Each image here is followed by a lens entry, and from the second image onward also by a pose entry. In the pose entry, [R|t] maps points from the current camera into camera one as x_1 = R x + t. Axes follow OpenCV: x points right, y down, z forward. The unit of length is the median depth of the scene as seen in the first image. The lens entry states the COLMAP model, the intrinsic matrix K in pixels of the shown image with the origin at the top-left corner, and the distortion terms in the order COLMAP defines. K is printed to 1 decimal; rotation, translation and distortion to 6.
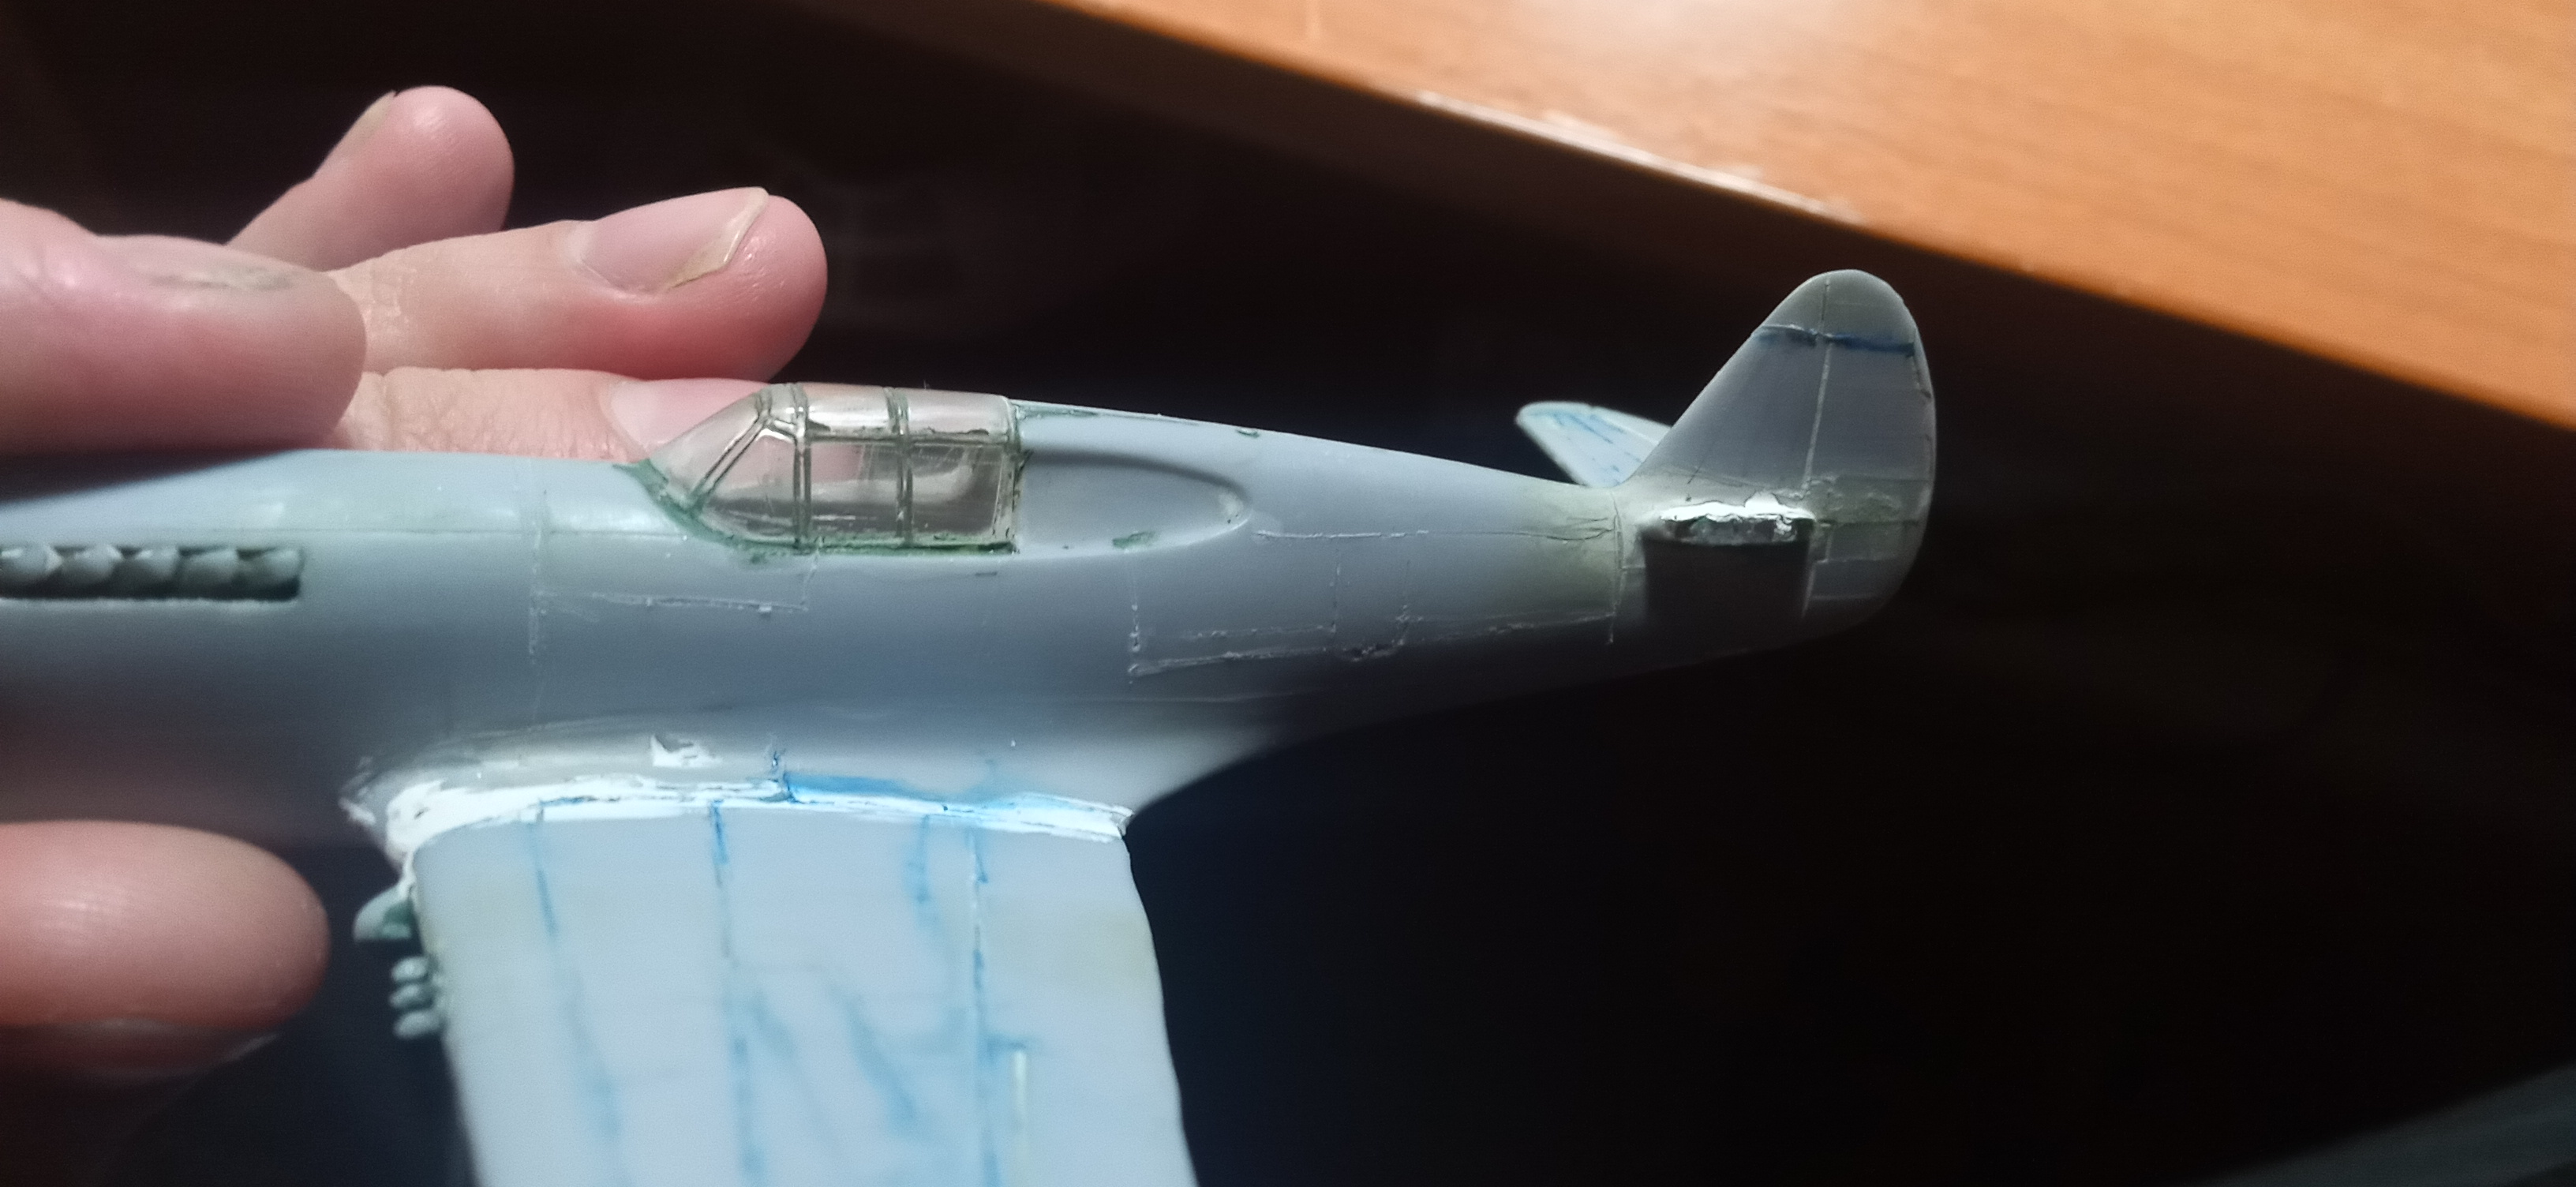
lens RADIAL K [[2187.6, 0, 1285.9], [0, 2187.6, 592.9], [0, 0, 1]] dist [0.087855, -0.193531]
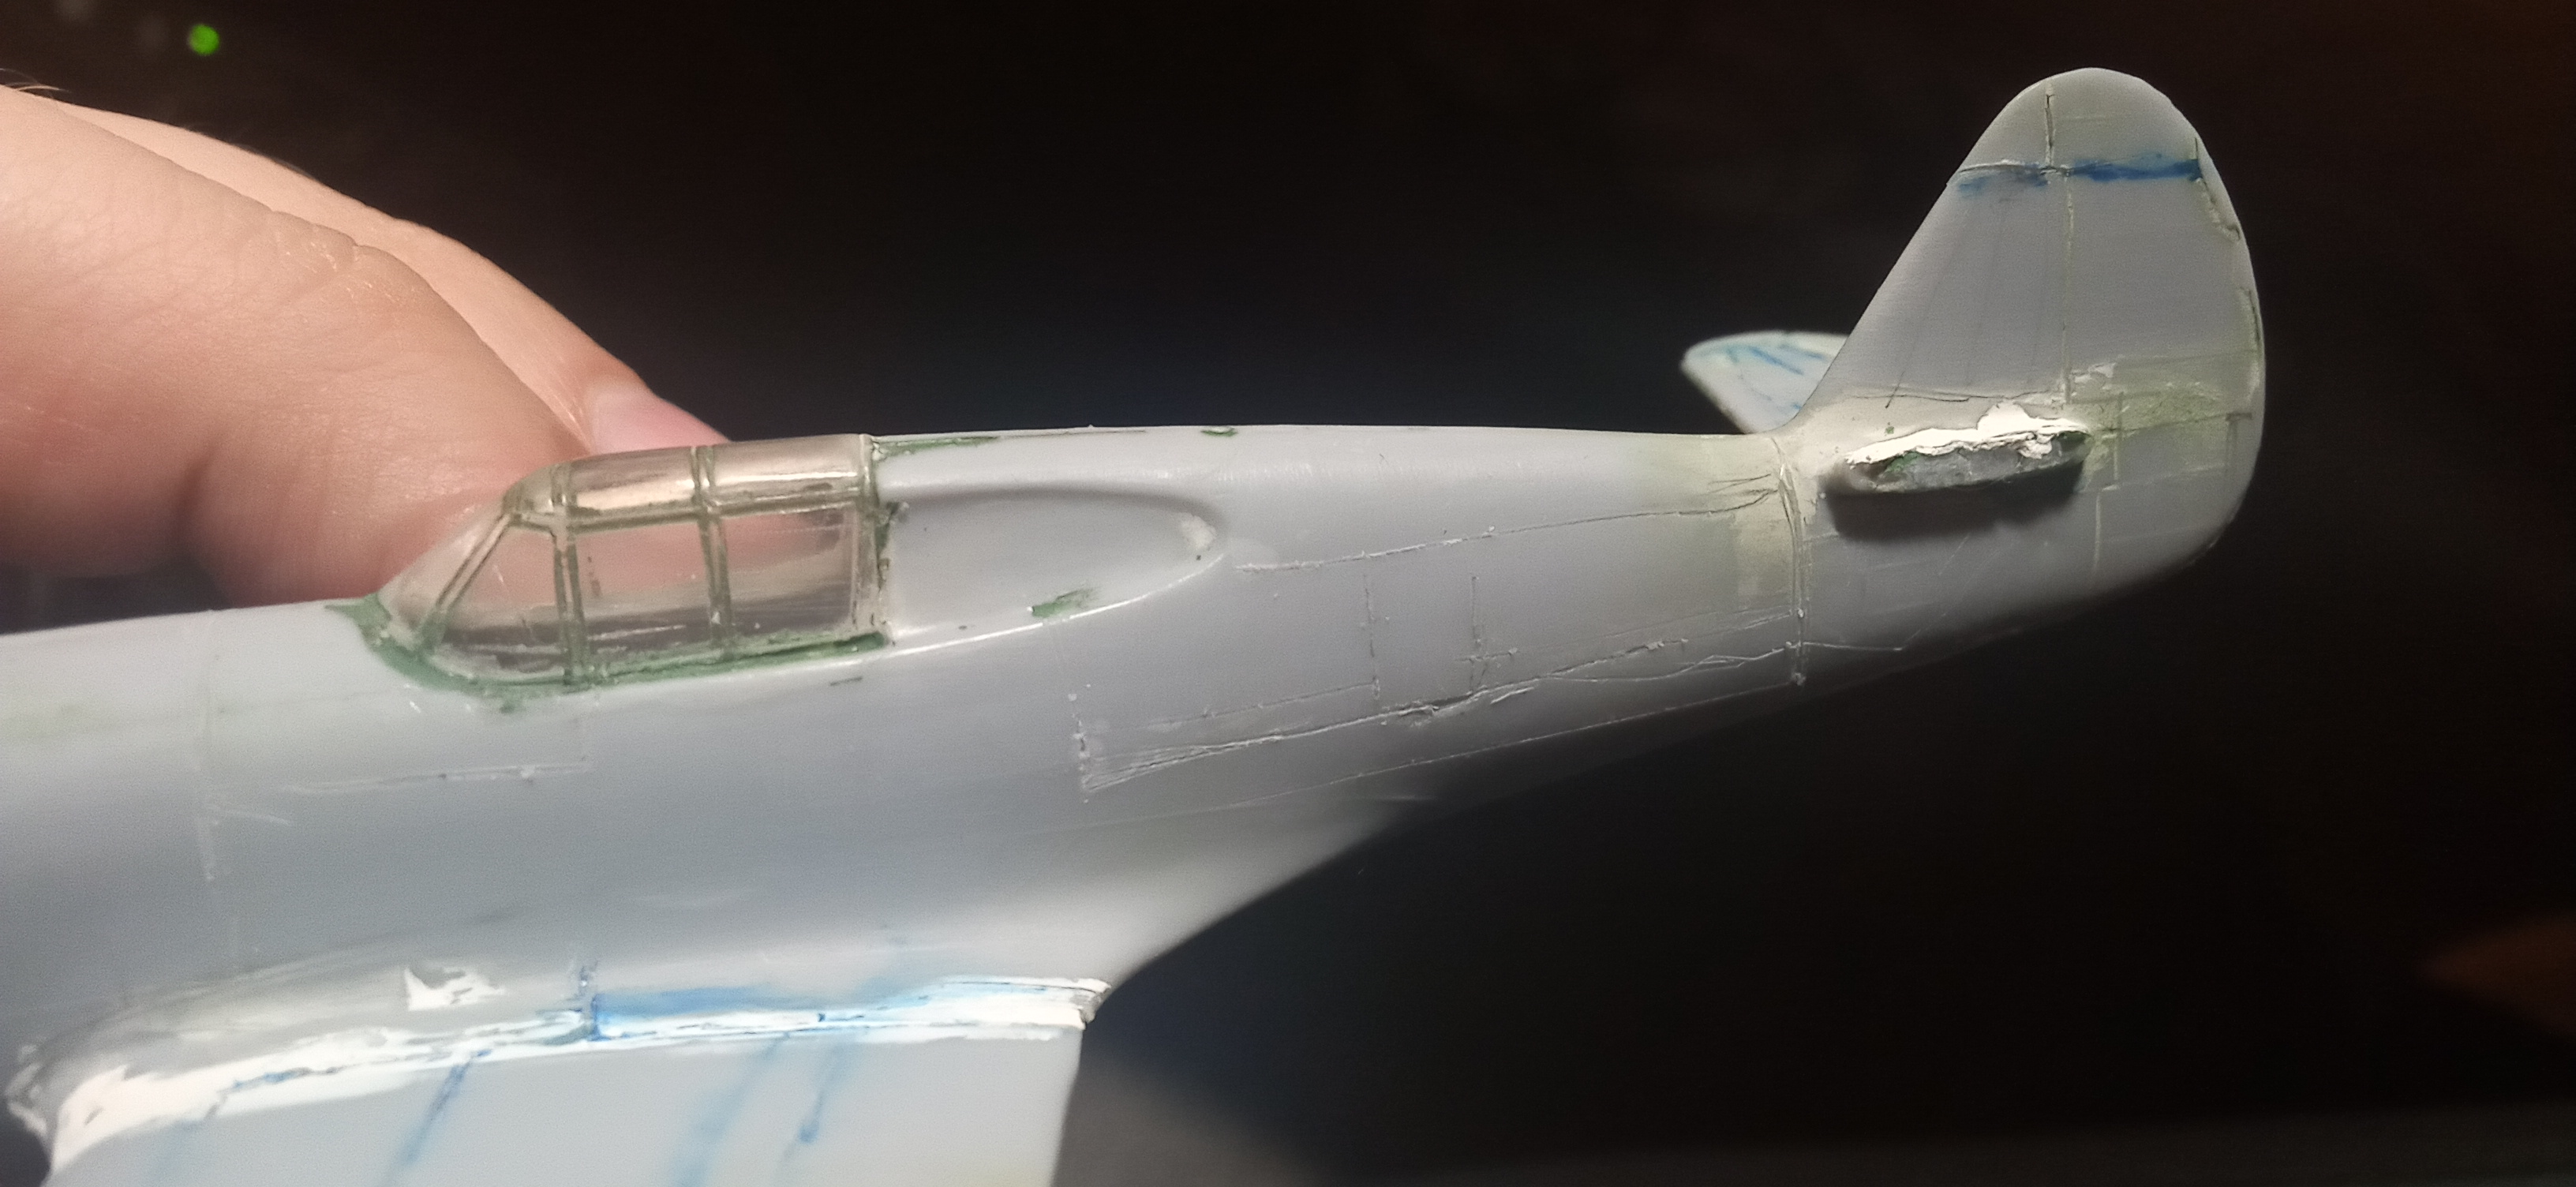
lens RADIAL K [[2187.6, 0, 1287.7], [0, 2187.6, 596.0], [0, 0, 1]] dist [0.087855, -0.193531]
pose [[0.972620, -0.142802, -0.183349, 0.138002], [0.139109, 0.989730, -0.032916, 0.007440], [0.186166, 0.006509, 0.982497, 0.319818]]
